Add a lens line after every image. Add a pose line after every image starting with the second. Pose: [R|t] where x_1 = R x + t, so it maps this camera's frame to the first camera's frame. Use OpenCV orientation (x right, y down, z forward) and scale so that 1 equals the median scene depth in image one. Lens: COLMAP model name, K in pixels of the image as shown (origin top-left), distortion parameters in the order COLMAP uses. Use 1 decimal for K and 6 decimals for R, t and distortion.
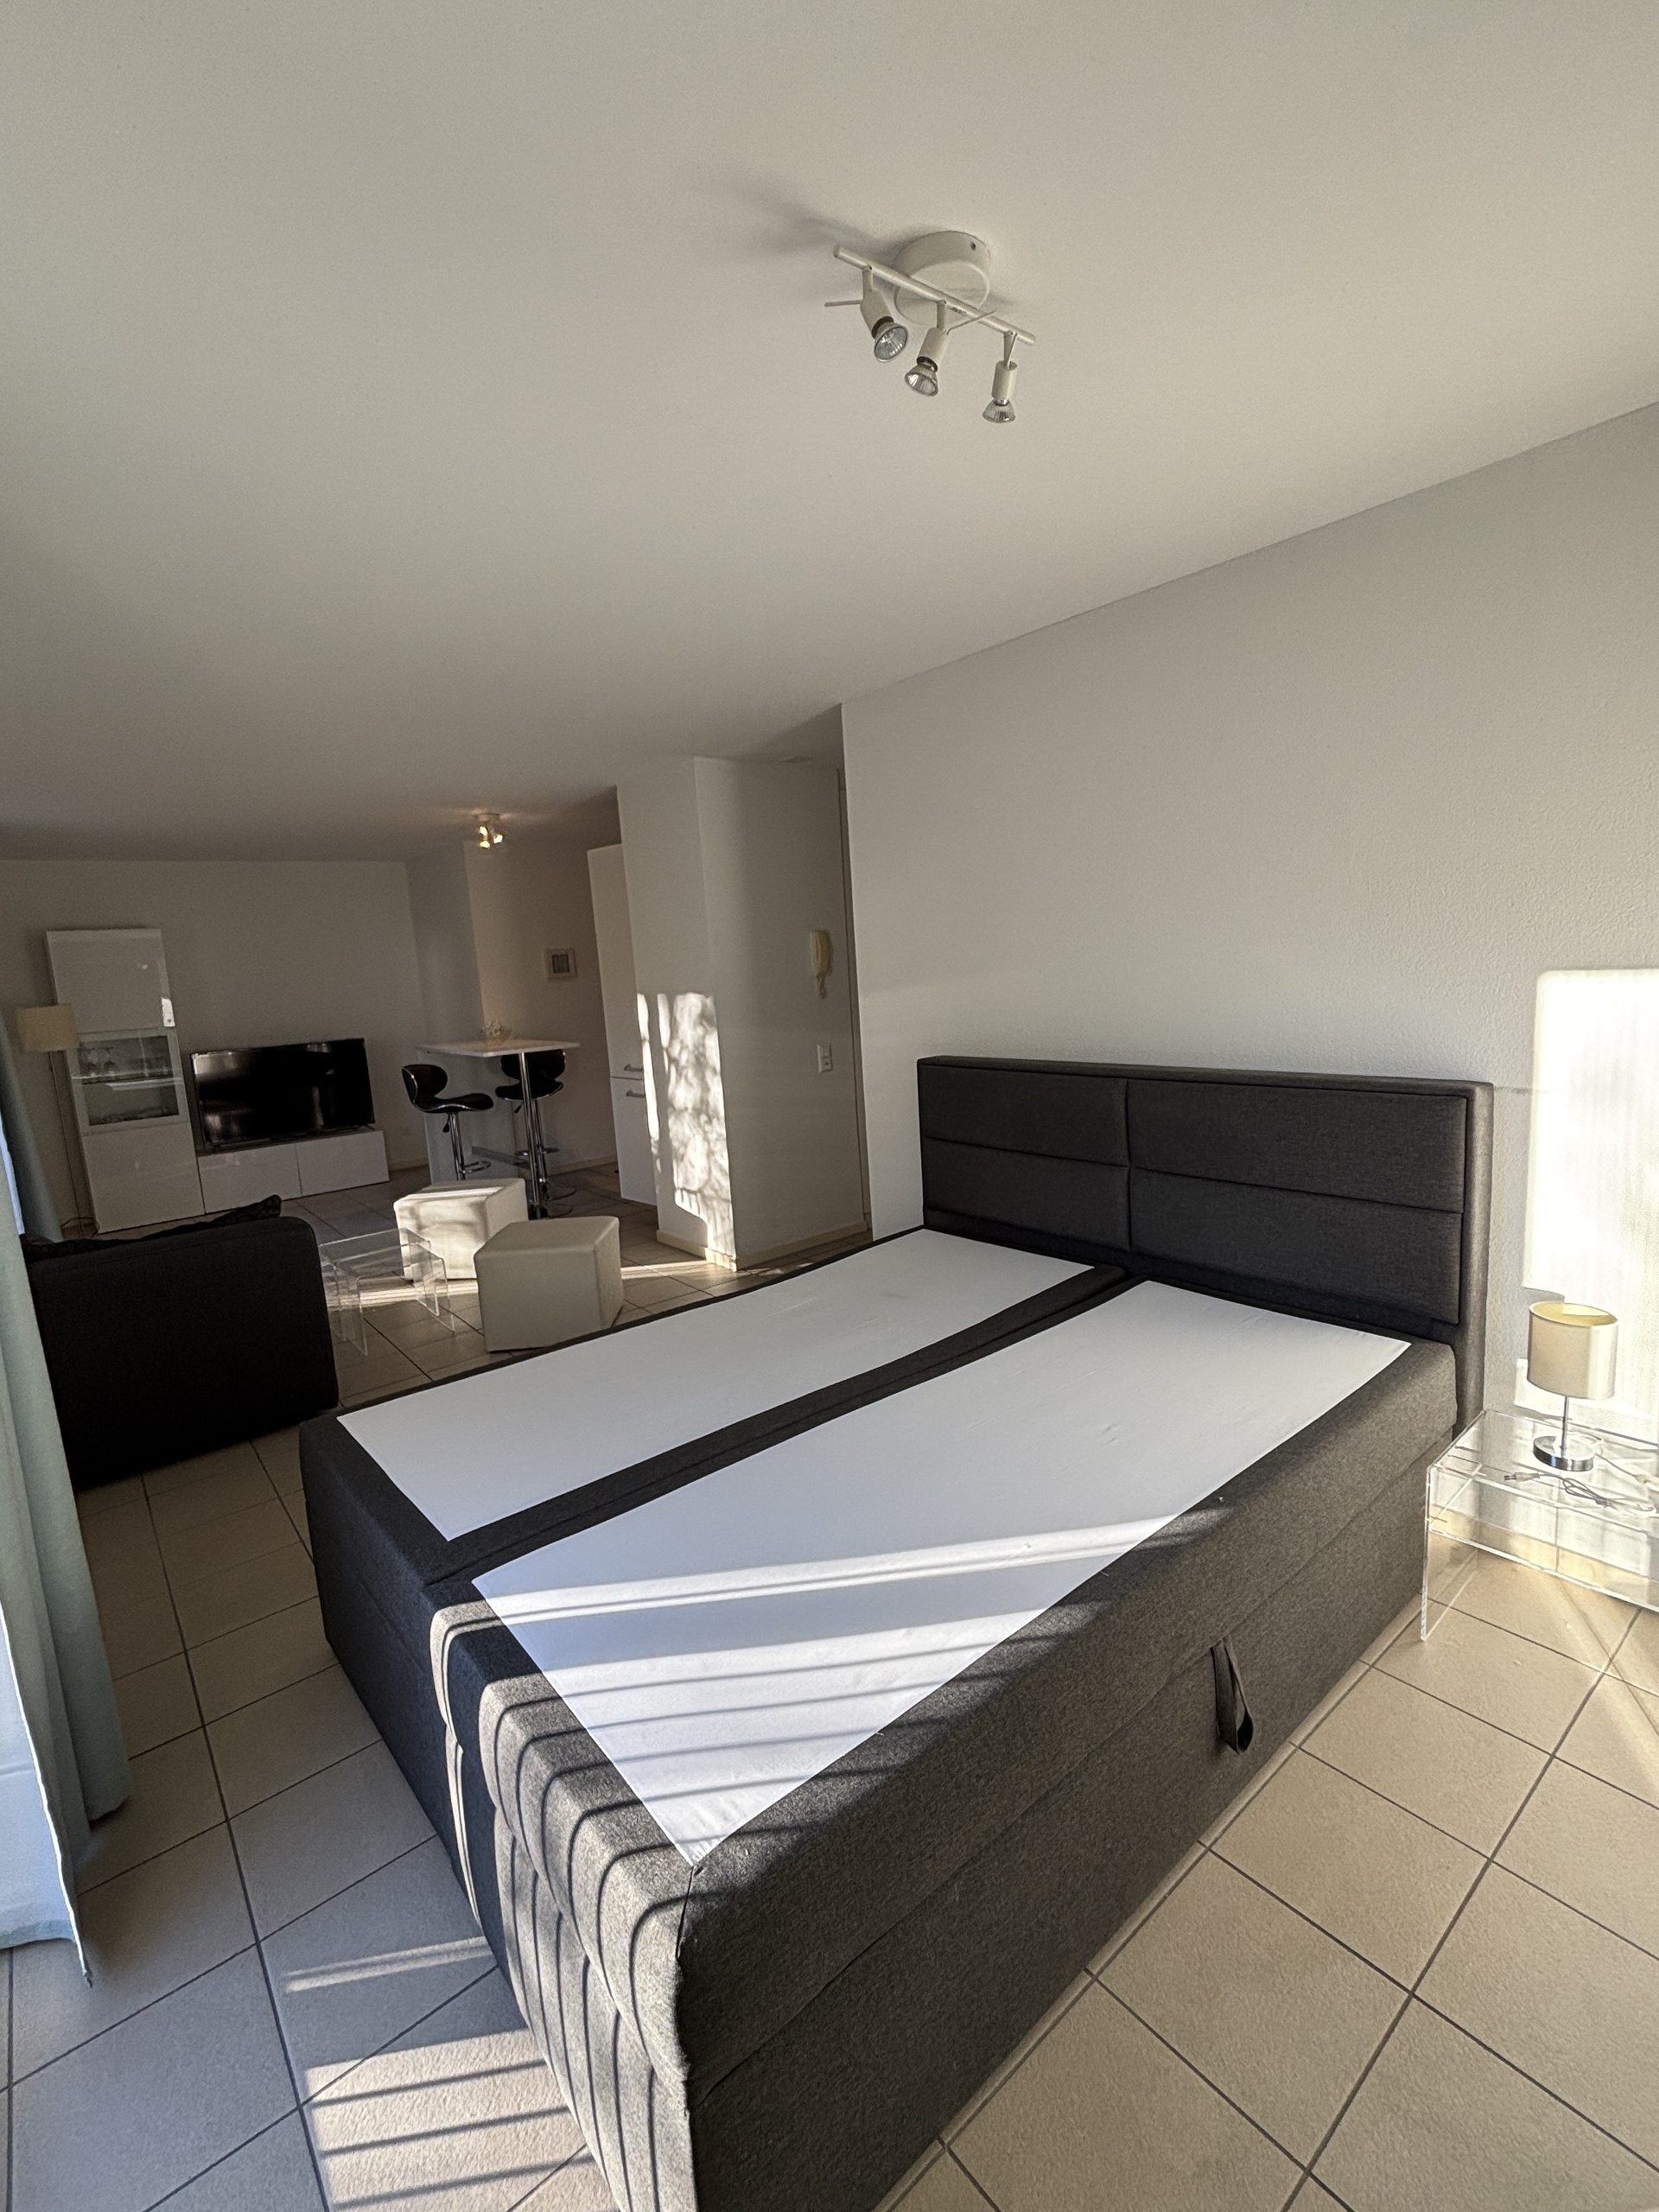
lens RADIAL K [[1002.0, 0, 829.5], [0, 1002.0, 1106.0], [0, 0, 1]] dist [0.000552, -0.000112]
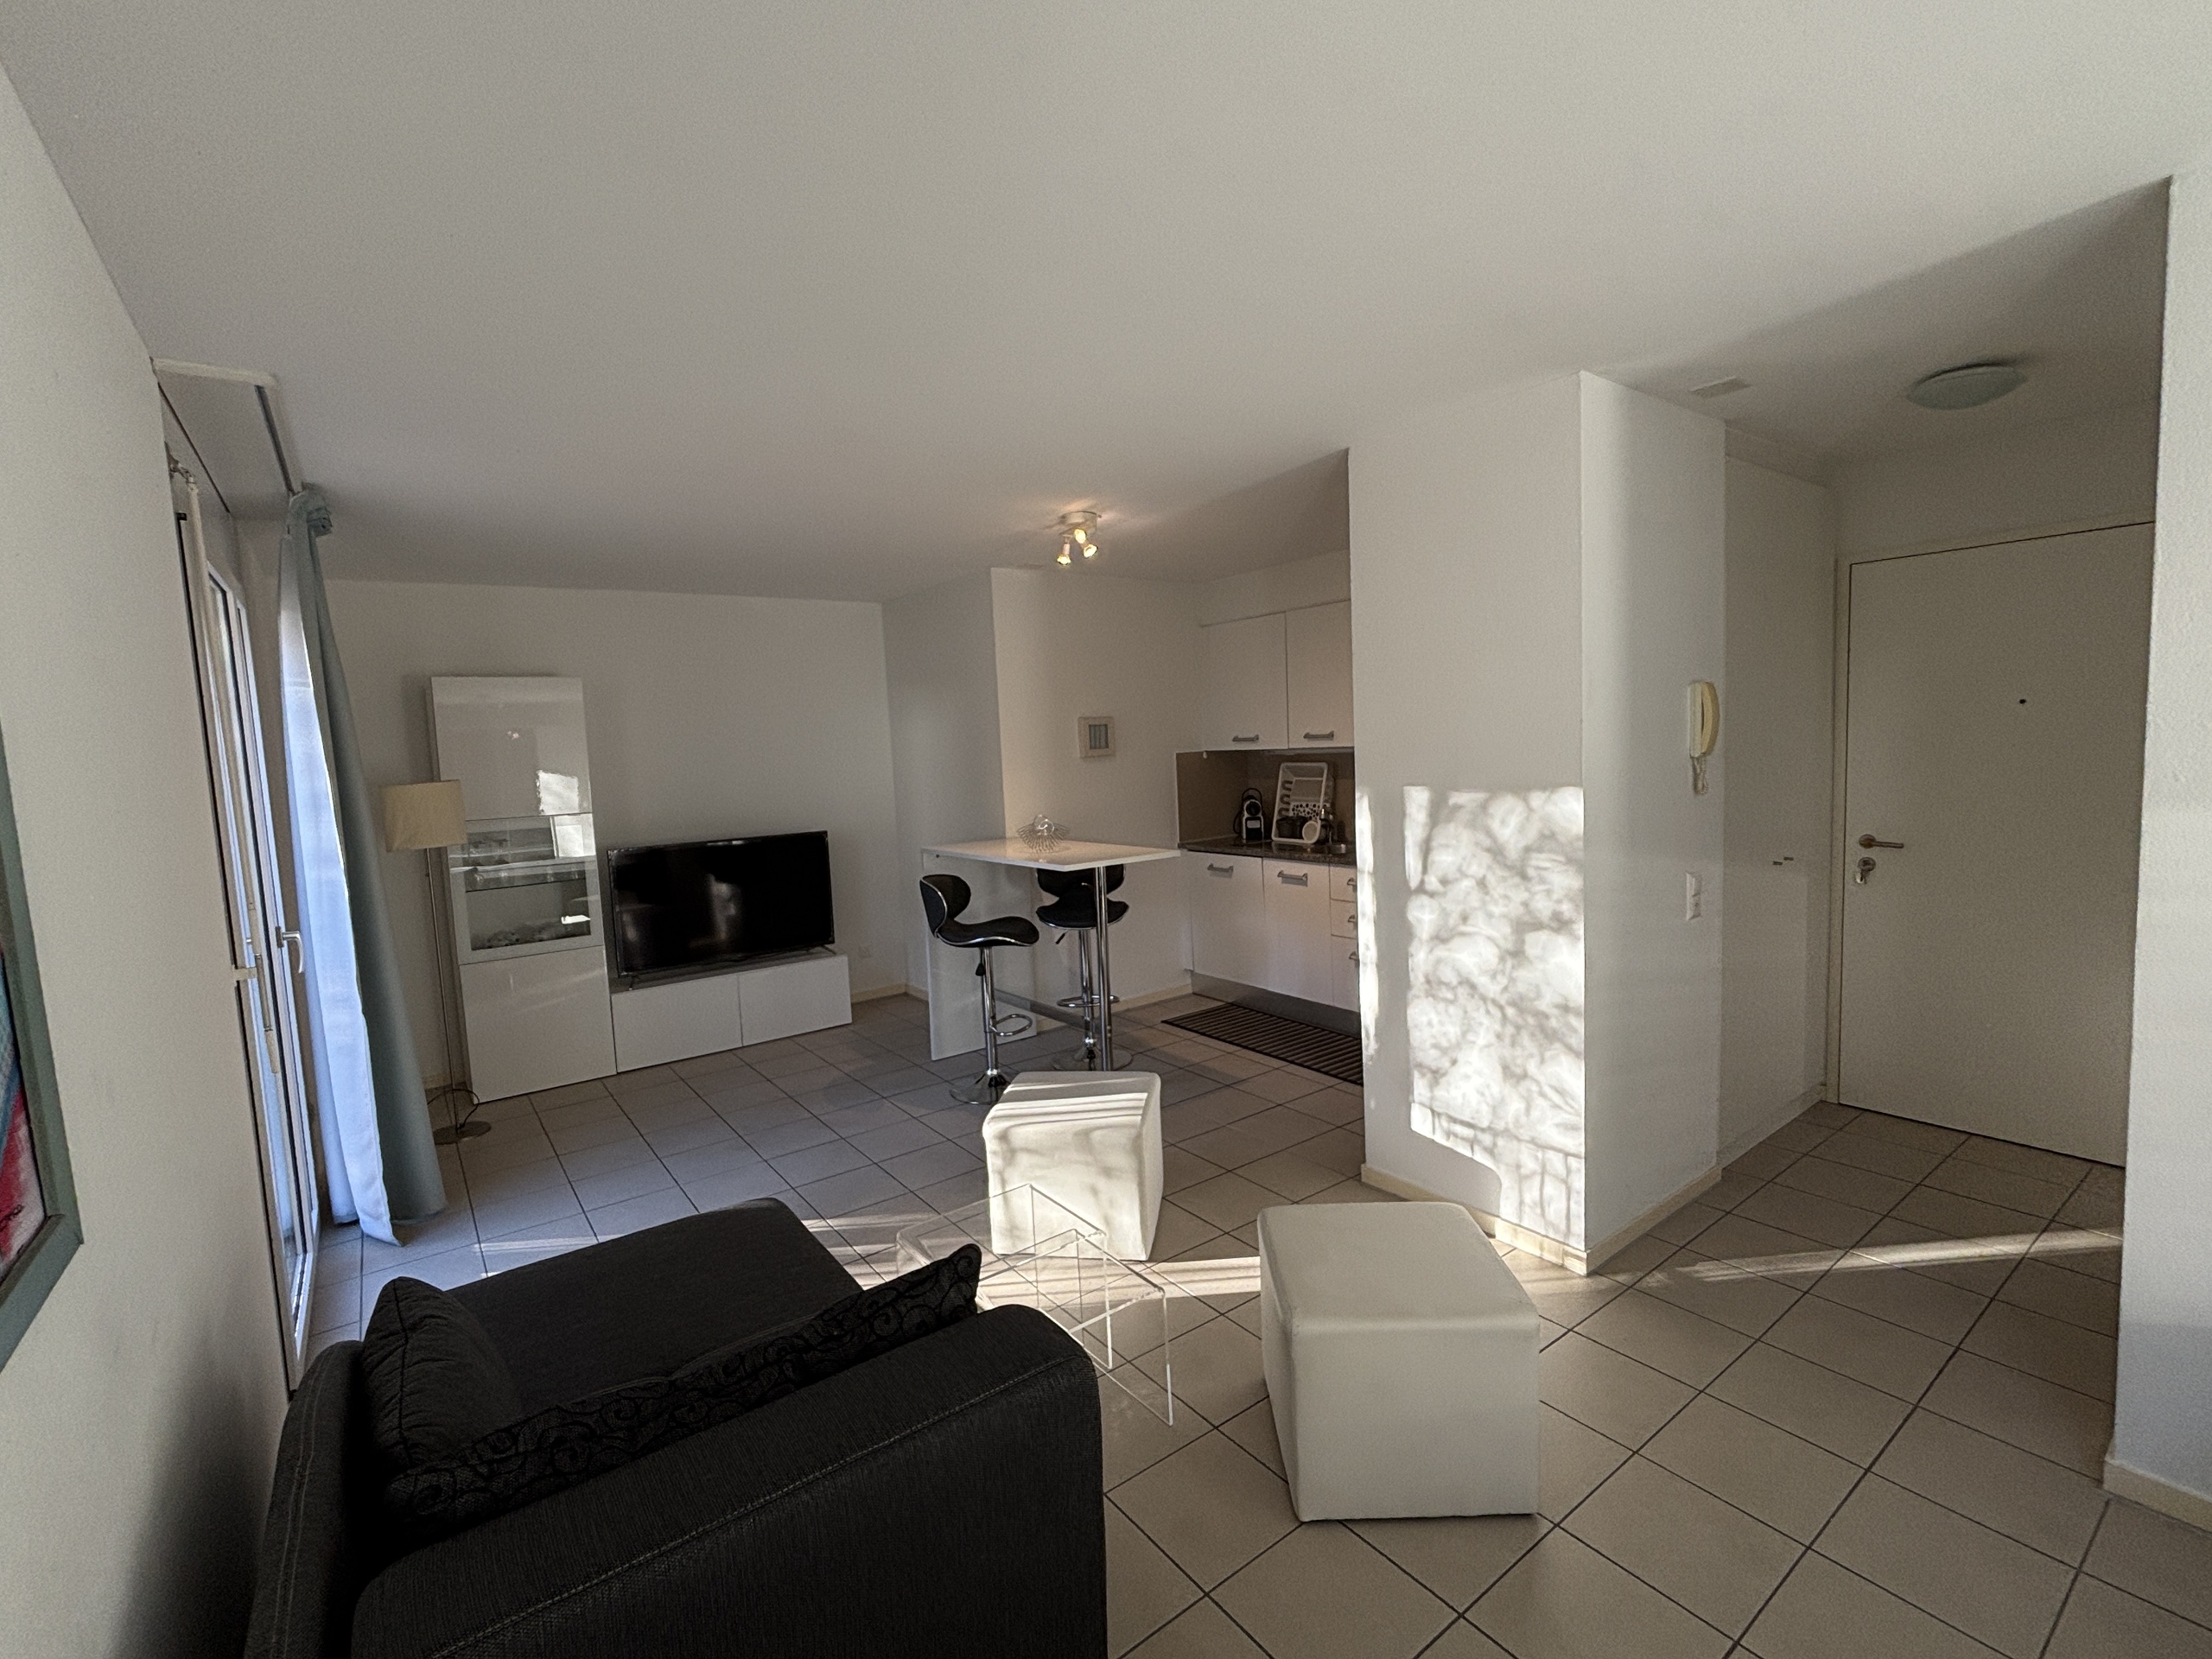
lens RADIAL K [[1002.0, 0, 1136.6], [0, 1002.0, 826.4], [0, 0, 1]] dist [0.000552, -0.000112]
pose [[0.999225, 0.023199, -0.031794, -0.249976], [-0.025155, 0.997724, -0.062559, -0.034823], [0.030270, 0.063311, 0.997535, 0.305433]]
